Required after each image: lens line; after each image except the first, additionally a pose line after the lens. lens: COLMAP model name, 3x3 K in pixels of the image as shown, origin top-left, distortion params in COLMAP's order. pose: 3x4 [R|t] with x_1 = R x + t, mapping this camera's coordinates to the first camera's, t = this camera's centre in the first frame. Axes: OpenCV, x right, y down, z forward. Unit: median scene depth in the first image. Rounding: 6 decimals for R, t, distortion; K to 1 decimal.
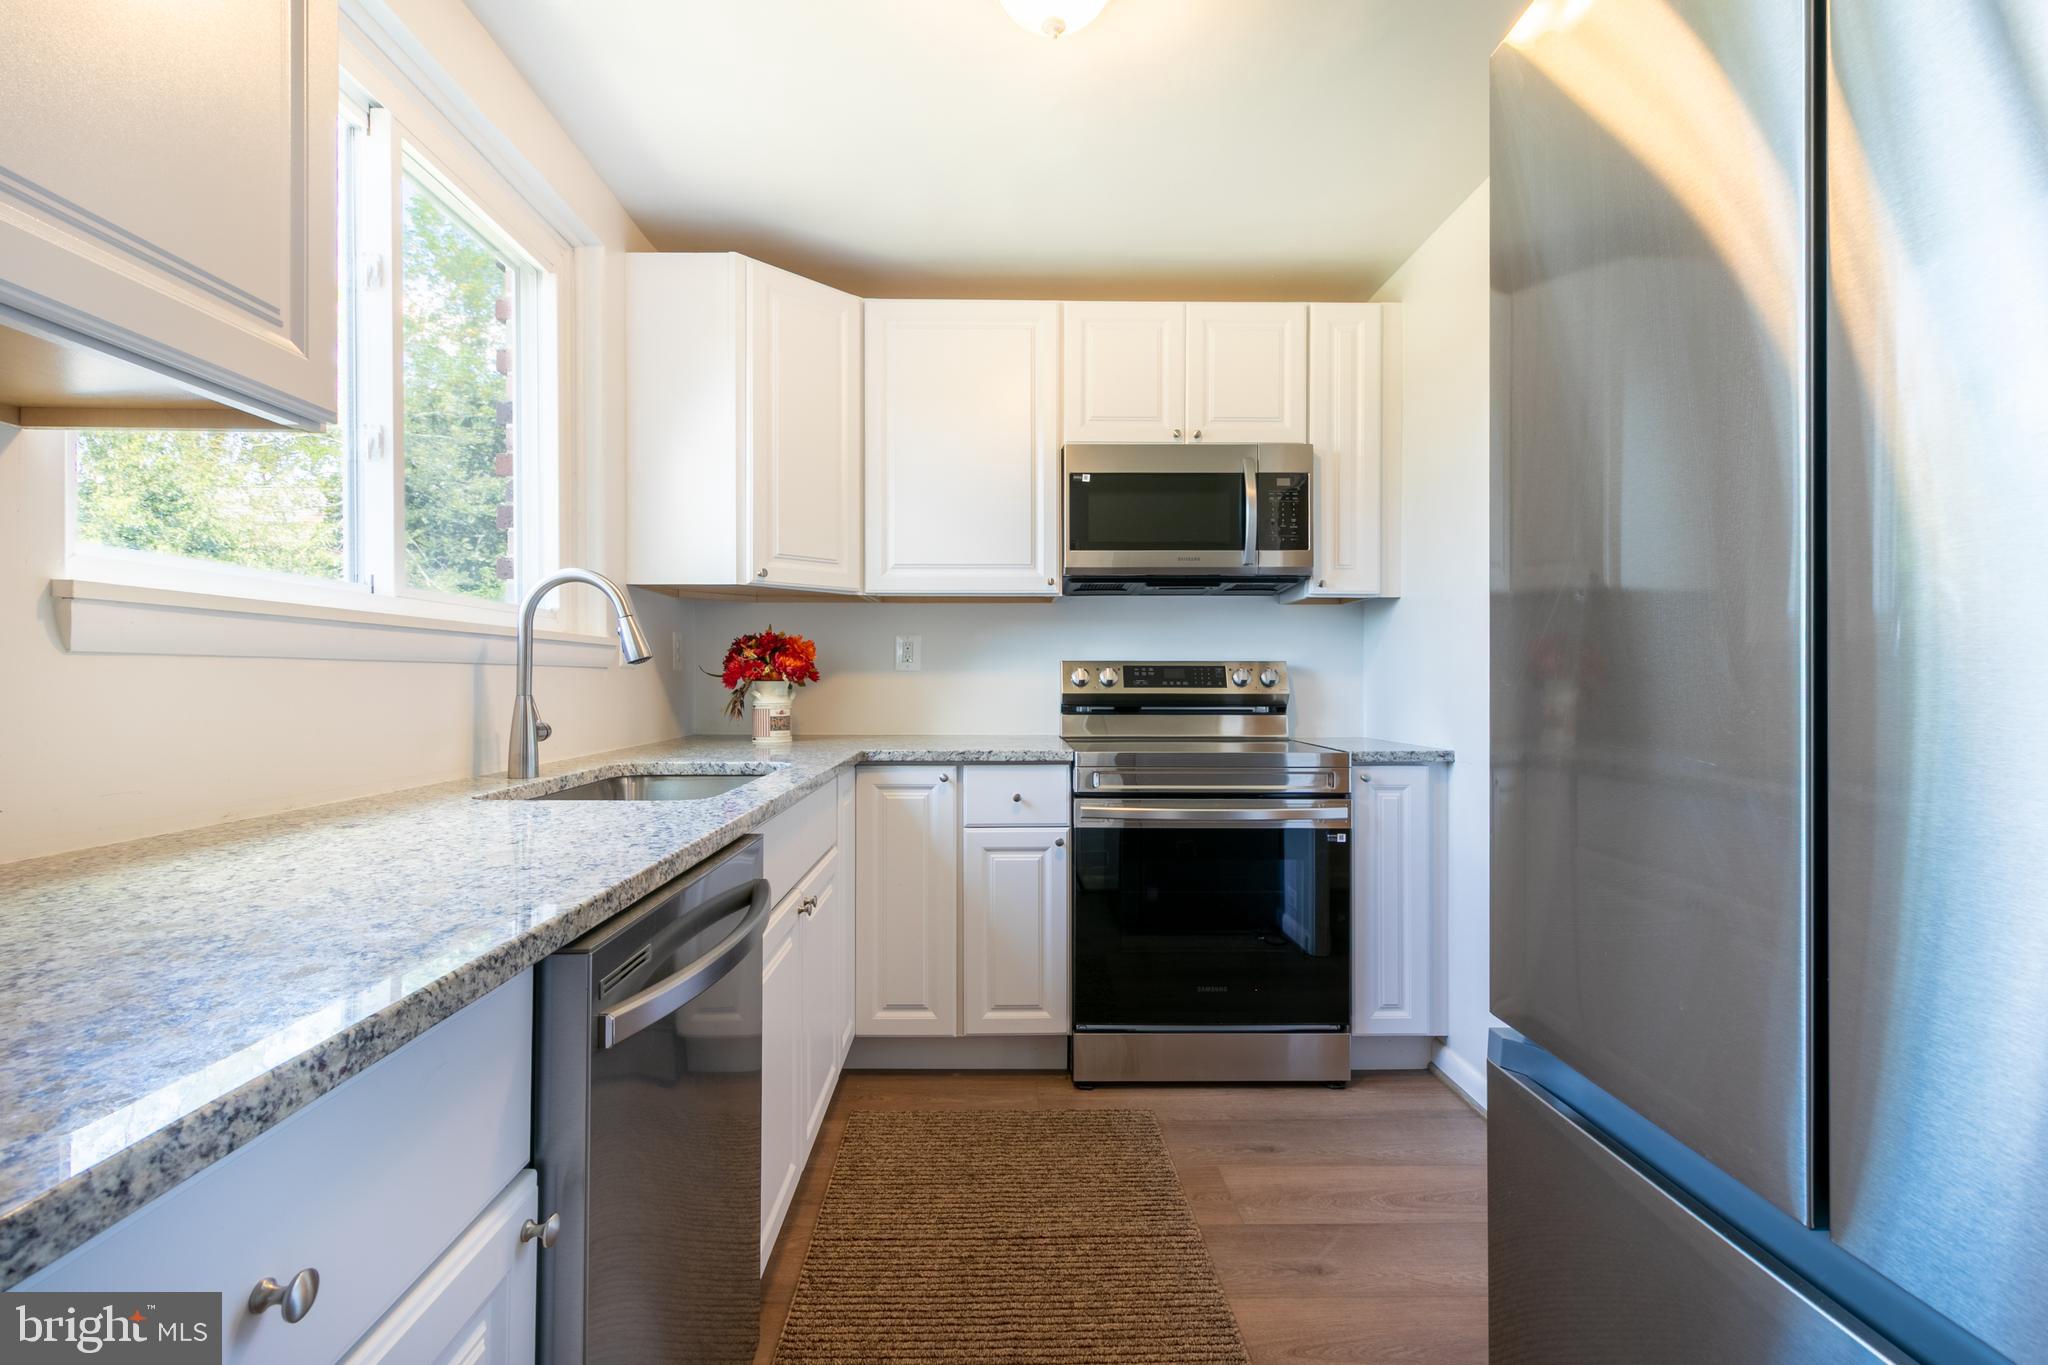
lens RADIAL K [[945.6, 0, 1010.7], [0, 945.6, 679.1], [0, 0, 1]] dist [0.003369, -0.000428]
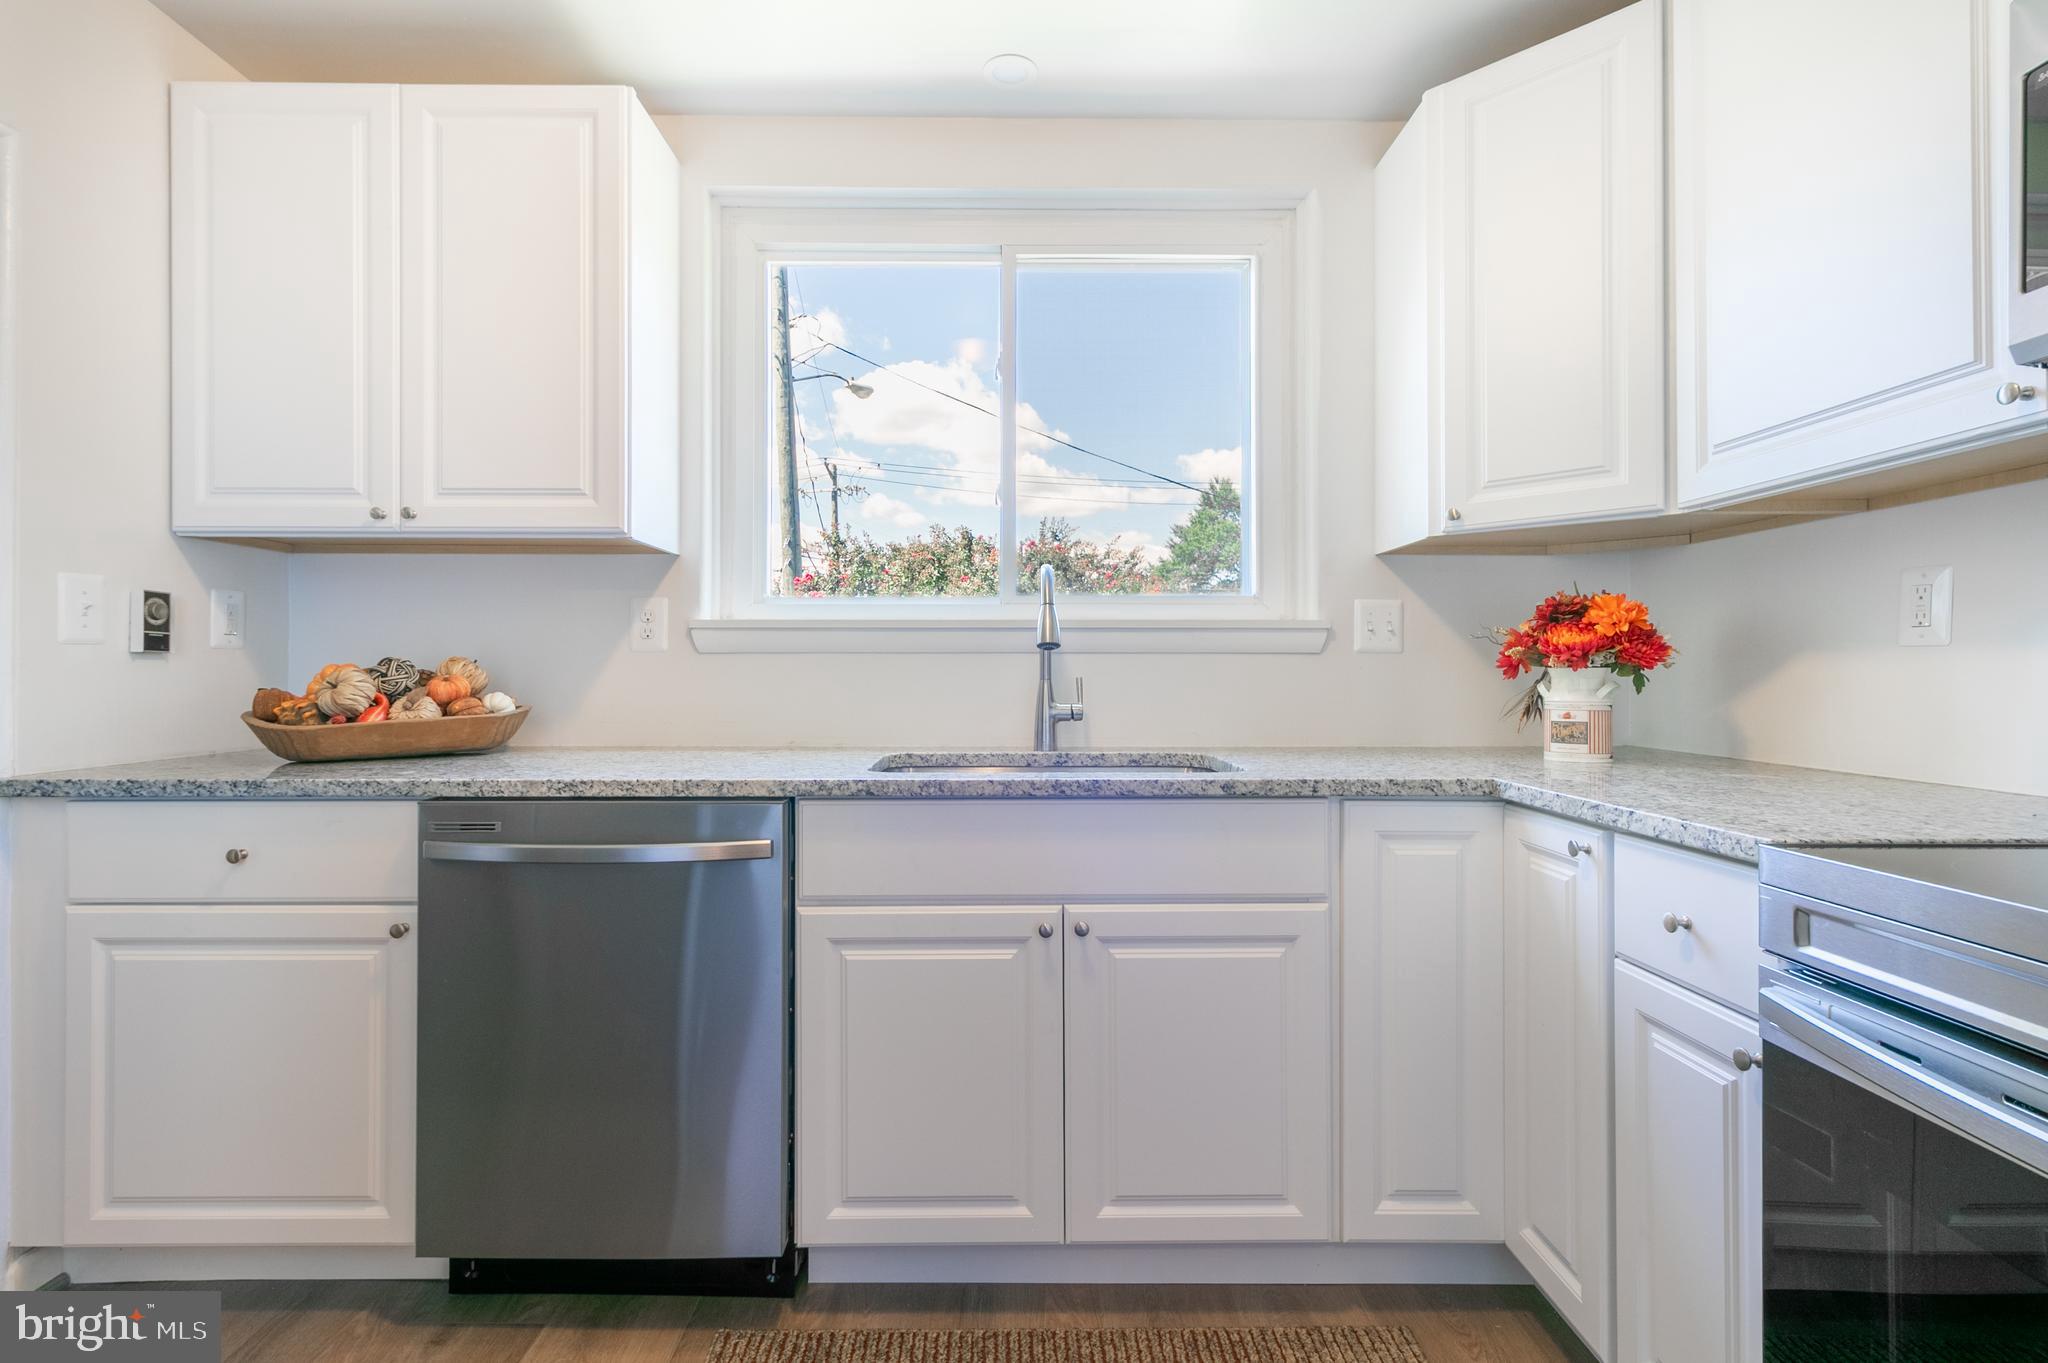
lens RADIAL K [[953.0, 0, 1014.8], [0, 953.0, 663.0], [0, 0, 1]] dist [0.002908, 0.000285]
pose [[-0.005047, -0.009942, -0.999938, 0.464367], [0.000036, 0.999951, -0.009942, 0.006200], [0.999987, -0.000086, -0.005046, 0.689272]]
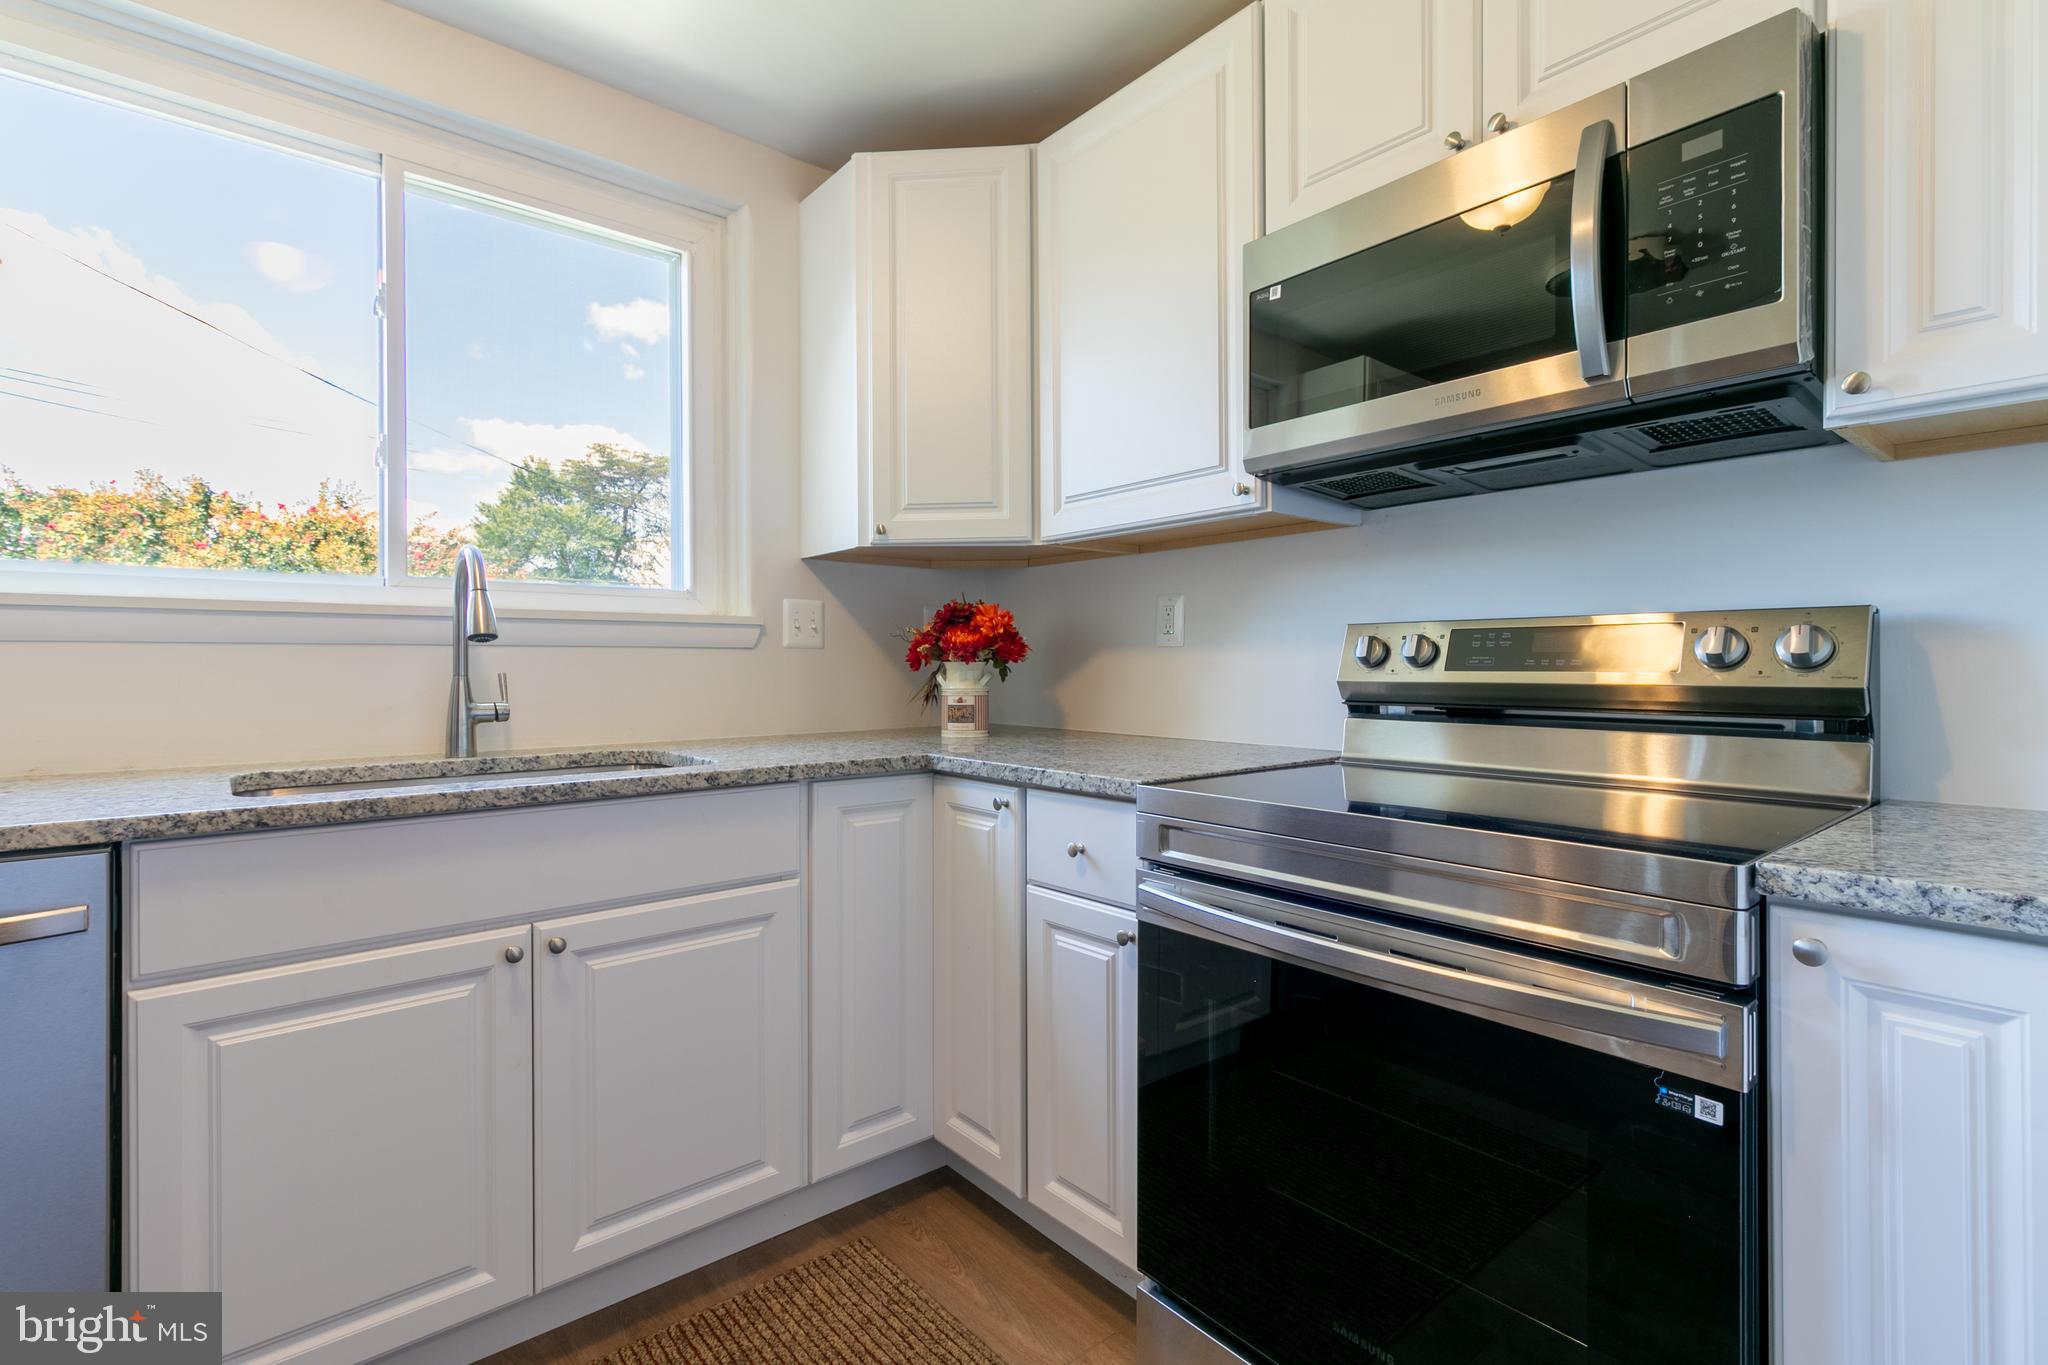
lens RADIAL K [[934.8, 0, 1016.9], [0, 934.8, 664.1], [0, 0, 1]] dist [0.002128, 0.000103]
pose [[0.632097, -0.003185, -0.774883, 0.451524], [0.003973, 0.999992, -0.000870, 0.005891], [0.774879, -0.002528, 0.632104, 0.590707]]
